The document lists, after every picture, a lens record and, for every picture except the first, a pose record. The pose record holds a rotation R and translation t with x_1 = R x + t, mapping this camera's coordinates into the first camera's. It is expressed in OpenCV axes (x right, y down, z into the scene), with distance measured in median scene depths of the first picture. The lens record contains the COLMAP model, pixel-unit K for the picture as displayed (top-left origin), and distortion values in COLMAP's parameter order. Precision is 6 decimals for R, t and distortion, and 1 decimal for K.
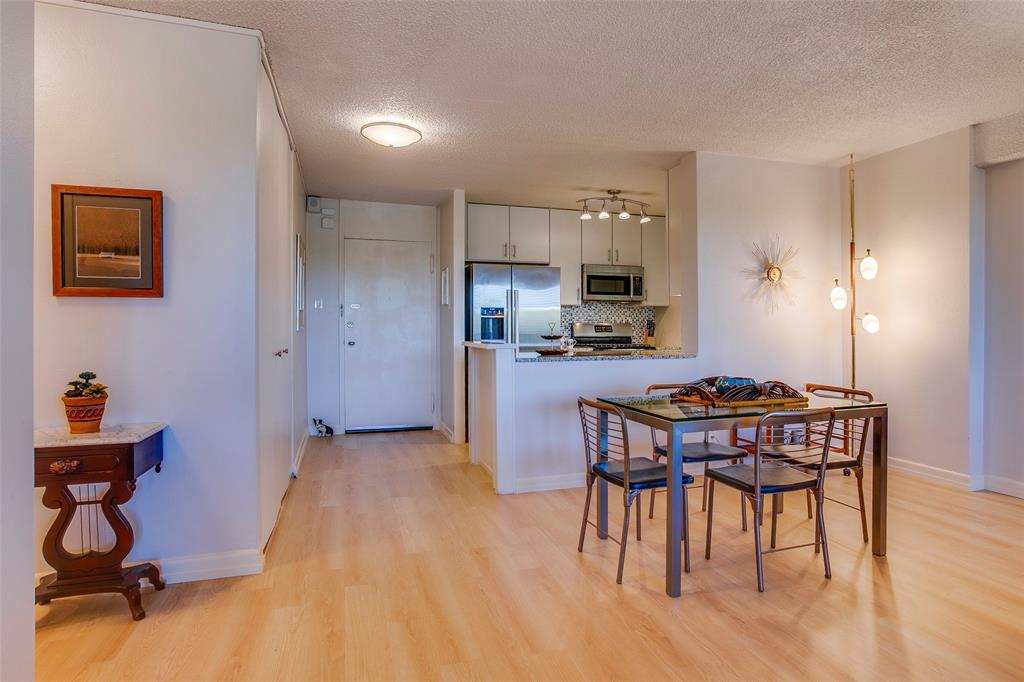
lens RADIAL K [[544.0, 0, 527.2], [0, 544.0, 325.4], [0, 0, 1]] dist [-0.068272, 0.032248]
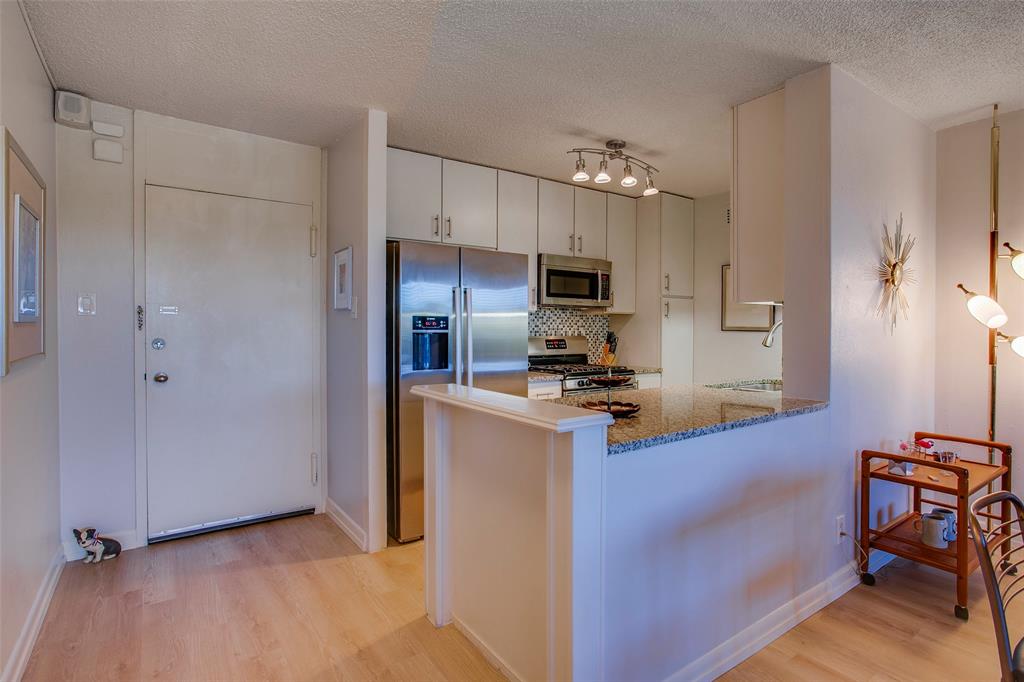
lens RADIAL K [[506.4, 0, 510.8], [0, 506.4, 328.8], [0, 0, 1]] dist [-0.048190, 0.026184]
pose [[0.953830, 0.001215, 0.300346, -0.139857], [-0.004113, 0.999951, 0.009018, -0.023037], [-0.300320, -0.009837, 0.953788, 0.418640]]
